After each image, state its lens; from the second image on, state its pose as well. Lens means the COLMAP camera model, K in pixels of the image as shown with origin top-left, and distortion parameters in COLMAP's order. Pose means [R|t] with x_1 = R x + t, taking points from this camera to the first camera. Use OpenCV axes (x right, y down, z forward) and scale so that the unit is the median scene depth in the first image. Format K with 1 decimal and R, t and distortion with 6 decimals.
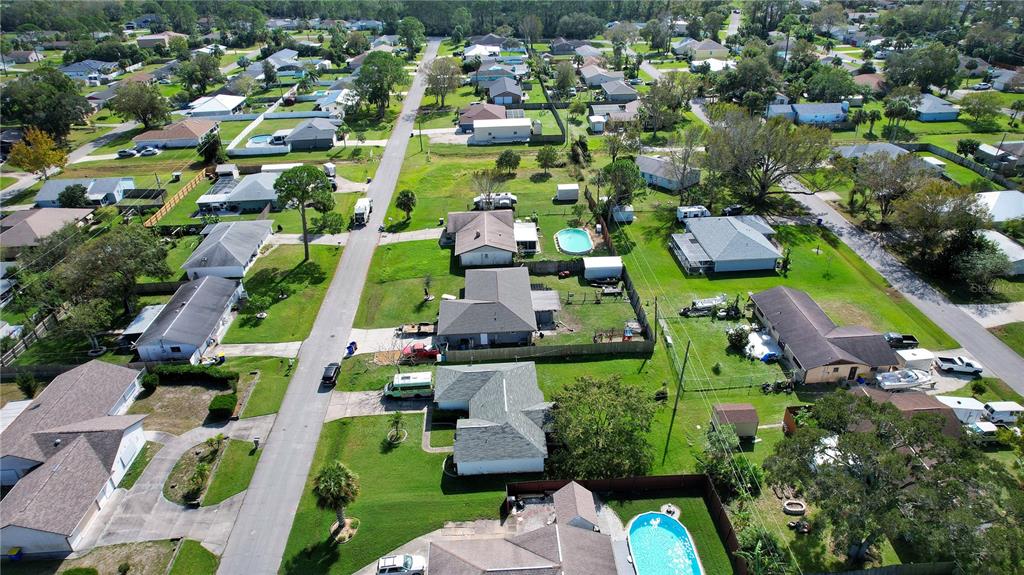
lens RADIAL K [[654.7, 0, 511.3], [0, 654.7, 294.8], [0, 0, 1]] dist [-0.075397, 0.063605]
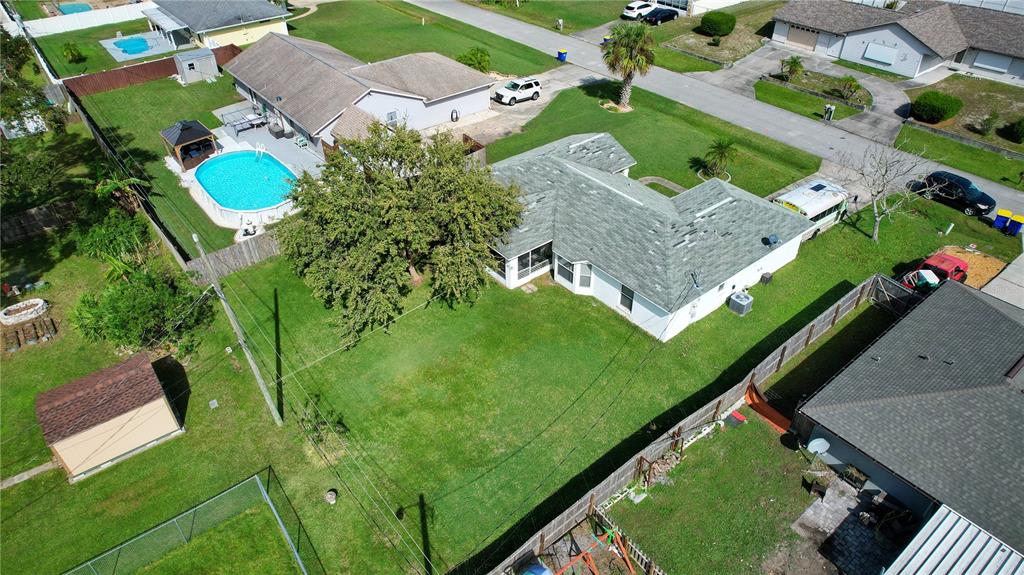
lens RADIAL K [[654.7, 0, 511.3], [0, 654.7, 294.8], [0, 0, 1]] dist [-0.075397, 0.063605]
pose [[-0.808138, 0.389123, -0.442150, 0.264063], [-0.263086, 0.433161, 0.862066, -0.190809], [0.526971, 0.812992, -0.247681, 1.037165]]
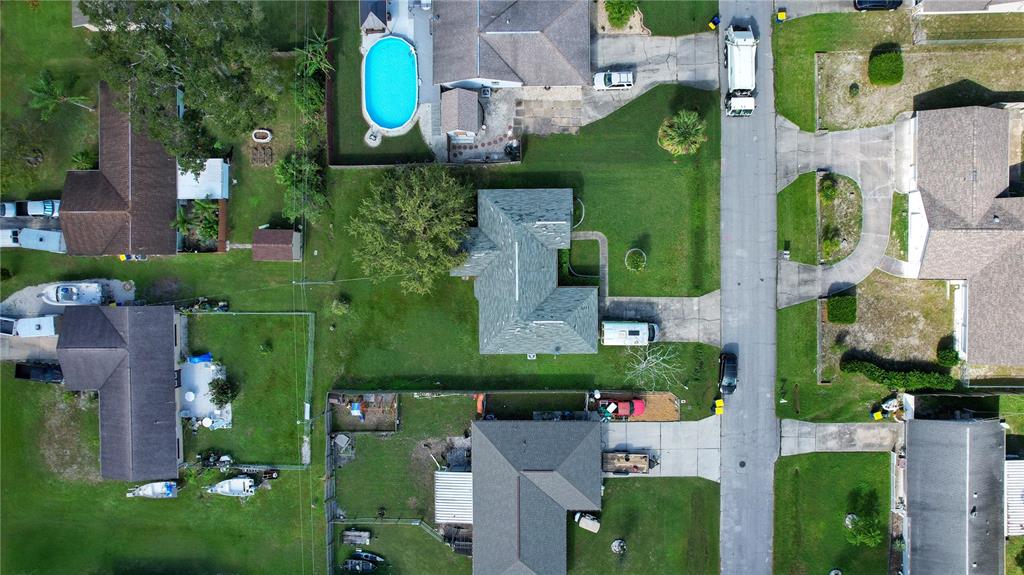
lens RADIAL K [[654.7, 0, 511.3], [0, 654.7, 294.8], [0, 0, 1]] dist [-0.075397, 0.063605]
pose [[-0.997321, -0.042787, 0.059337, -0.050581], [0.072874, -0.510050, 0.857052, -0.566273], [-0.006406, 0.859080, 0.511801, 0.514770]]
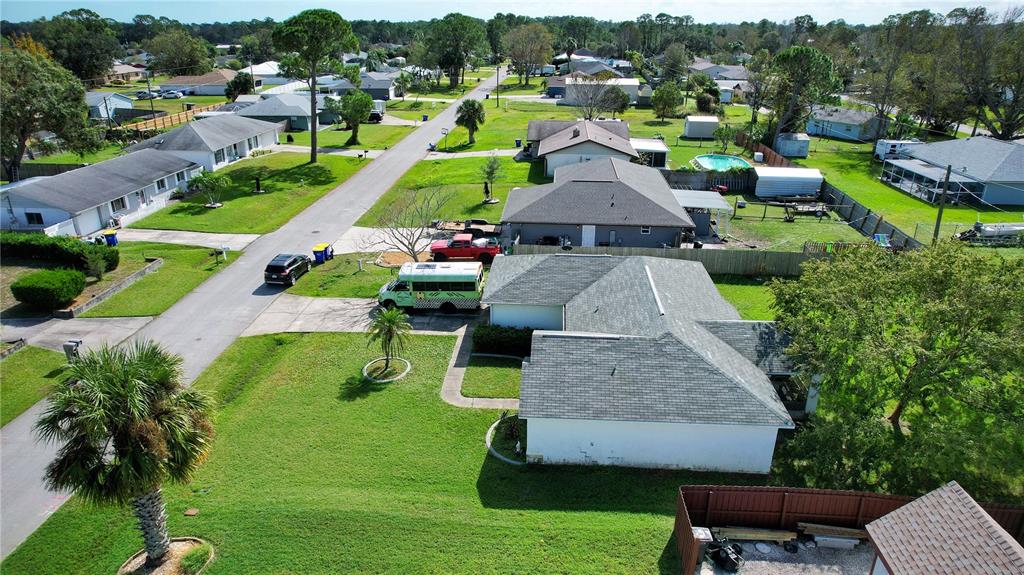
lens RADIAL K [[654.7, 0, 511.3], [0, 654.7, 294.8], [0, 0, 1]] dist [-0.075397, 0.063605]
pose [[0.991929, 0.075535, -0.101841, -0.050728], [-0.087136, 0.989566, -0.114749, 0.191190], [0.092111, 0.122697, 0.988160, 0.530151]]
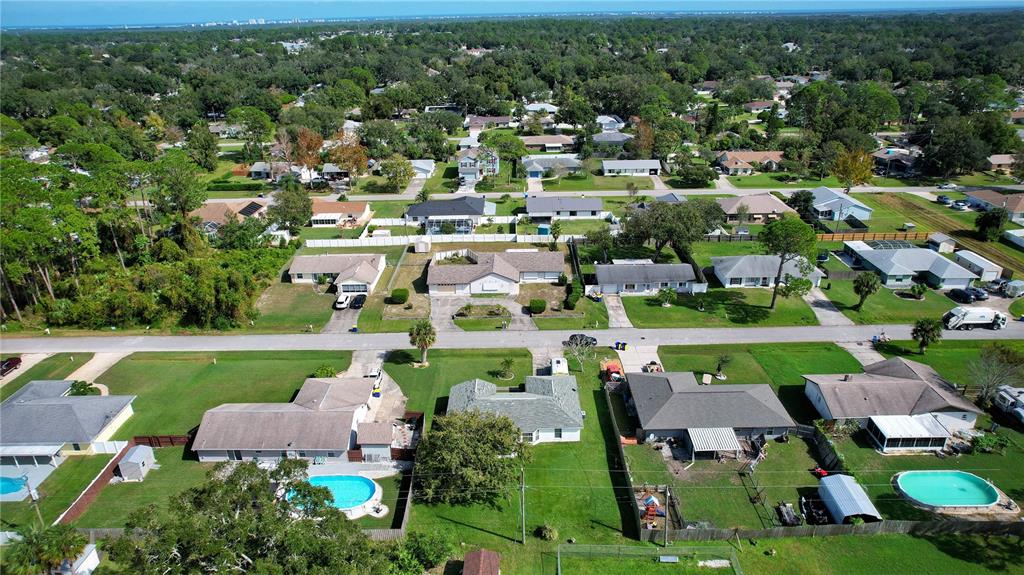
lens RADIAL K [[654.7, 0, 511.3], [0, 654.7, 294.8], [0, 0, 1]] dist [-0.075397, 0.063605]
pose [[-0.051592, 0.429205, -0.901732, 0.831002], [-0.474860, 0.783786, 0.400234, -0.389187], [0.878548, 0.448845, 0.163375, 0.661744]]
